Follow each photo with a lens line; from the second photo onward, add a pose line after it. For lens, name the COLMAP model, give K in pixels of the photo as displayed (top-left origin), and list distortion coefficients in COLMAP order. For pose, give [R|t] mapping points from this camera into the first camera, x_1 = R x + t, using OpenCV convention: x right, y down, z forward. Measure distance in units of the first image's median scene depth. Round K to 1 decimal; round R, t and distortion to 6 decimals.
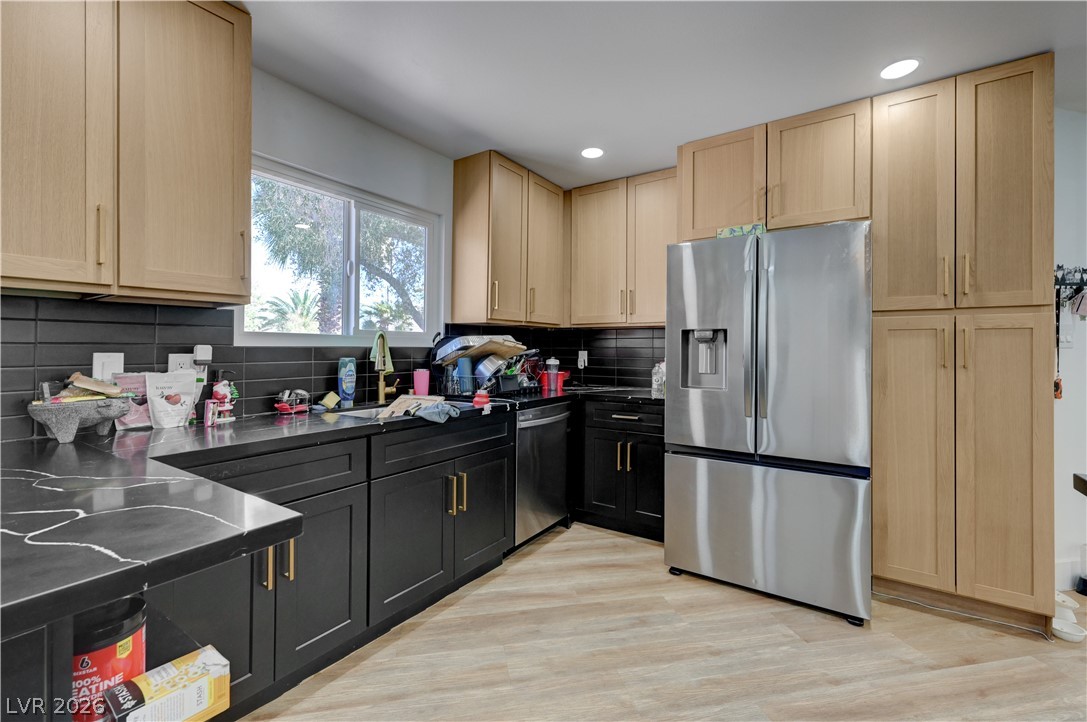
lens RADIAL K [[470.3, 0, 543.4], [0, 470.3, 345.9], [0, 0, 1]] dist [0.000738, 0.000476]
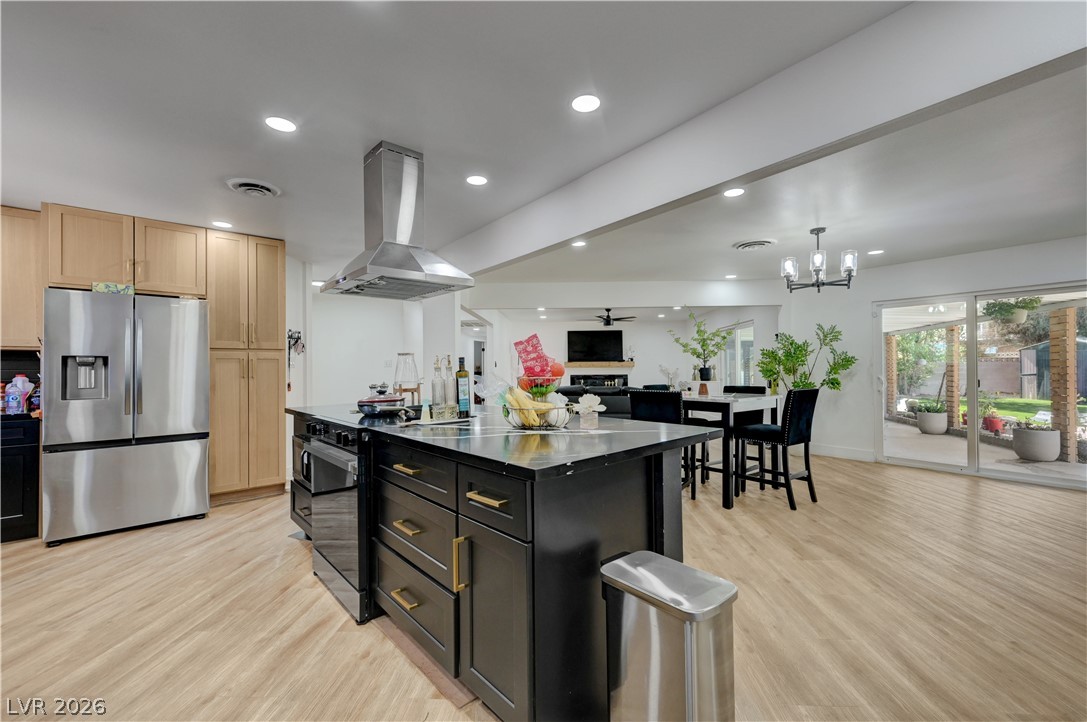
lens RADIAL K [[466.4, 0, 543.5], [0, 466.4, 361.0], [0, 0, 1]] dist [0.000276, 0.000502]
pose [[0.271276, 0.006732, 0.962478, -0.646657], [0.008127, 0.999924, -0.009284, 0.002935], [-0.962467, 0.010340, 0.271201, -0.697484]]
